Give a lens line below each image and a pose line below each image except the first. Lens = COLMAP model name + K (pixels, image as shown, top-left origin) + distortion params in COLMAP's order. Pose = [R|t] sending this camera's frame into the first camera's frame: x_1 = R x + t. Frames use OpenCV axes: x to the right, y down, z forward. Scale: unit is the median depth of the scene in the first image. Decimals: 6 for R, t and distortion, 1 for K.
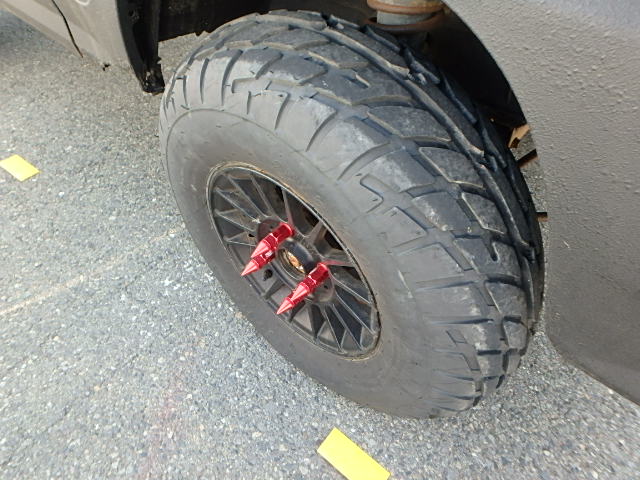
lens RADIAL K [[397.2, 0, 320.1], [0, 397.2, 238.6], [0, 0, 1]] dist [-0.001568, -0.001015]
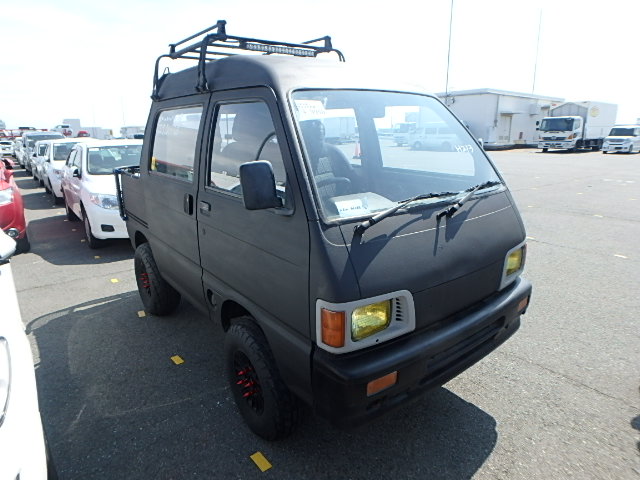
lens RADIAL K [[397.2, 0, 320.2], [0, 397.2, 237.9], [0, 0, 1]] dist [-0.001568, -0.001015]
pose [[0.970262, -0.029966, -0.240194, 1.224123], [-0.111769, 0.824725, -0.554379, 0.783683], [0.214707, 0.564739, 0.796851, -2.046339]]
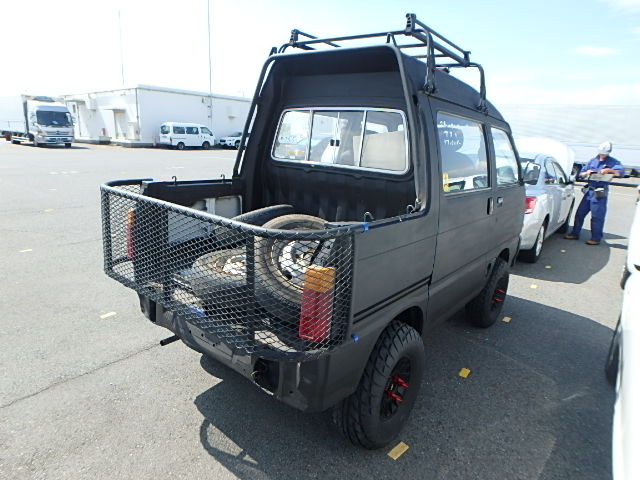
lens RADIAL K [[397.2, 0, 320.6], [0, 397.2, 240.8], [0, 0, 1]] dist [-0.001568, -0.001015]
pose [[-0.007338, -0.321861, 0.946758, -4.713486], [0.713951, 0.661230, 0.230326, -3.224984], [-0.700158, 0.677629, 0.224941, 0.839737]]
